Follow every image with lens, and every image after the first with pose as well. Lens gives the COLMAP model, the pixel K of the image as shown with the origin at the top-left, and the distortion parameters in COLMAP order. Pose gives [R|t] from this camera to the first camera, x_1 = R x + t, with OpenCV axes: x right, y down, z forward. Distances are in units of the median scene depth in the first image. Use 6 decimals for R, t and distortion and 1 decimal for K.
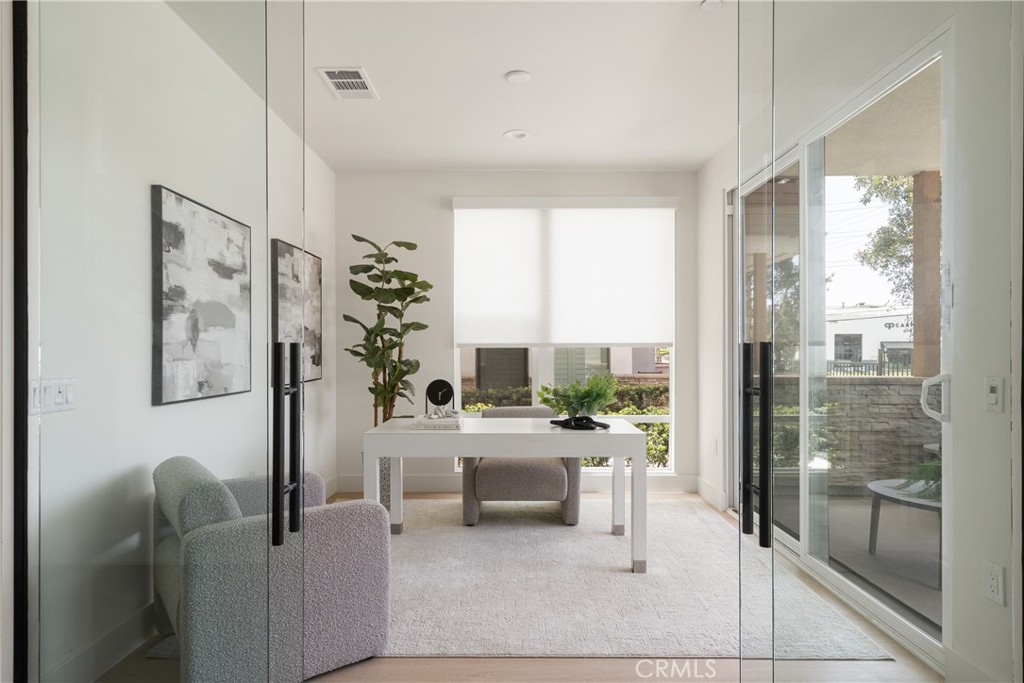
lens RADIAL K [[576.5, 0, 506.8], [0, 576.5, 342.5], [0, 0, 1]] dist [0.001227, 0.001230]
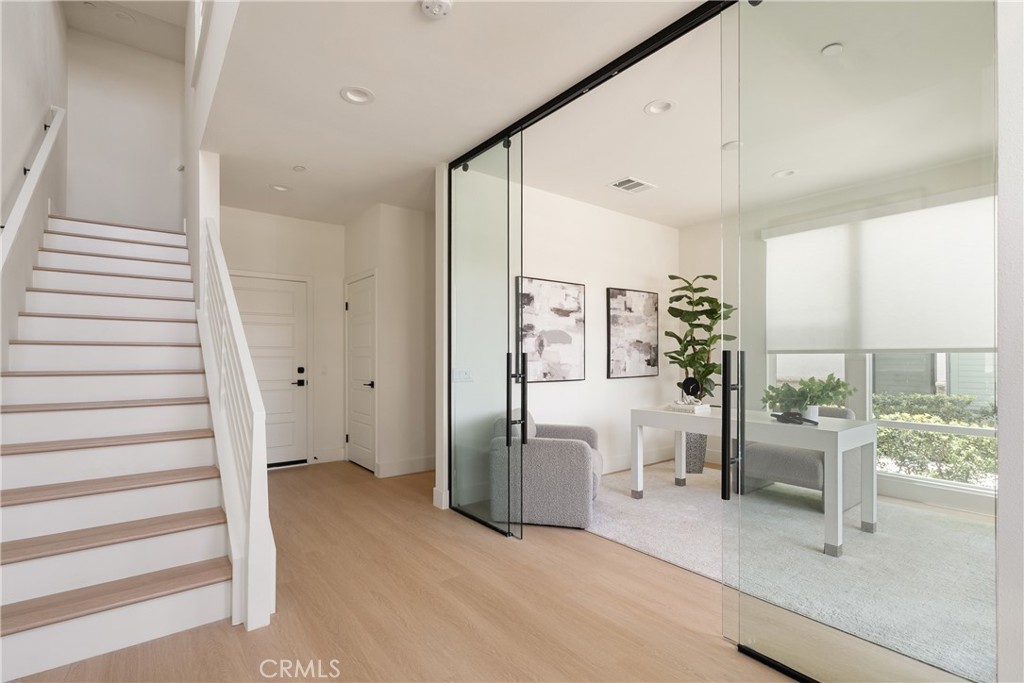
lens RADIAL K [[471.6, 0, 509.6], [0, 471.6, 341.6], [0, 0, 1]] dist [-0.002217, 0.000057]
pose [[0.619525, -0.023800, -0.784616, 0.518204], [0.011569, 0.999709, -0.021190, -0.002597], [0.784892, 0.004050, 0.619620, -0.050551]]
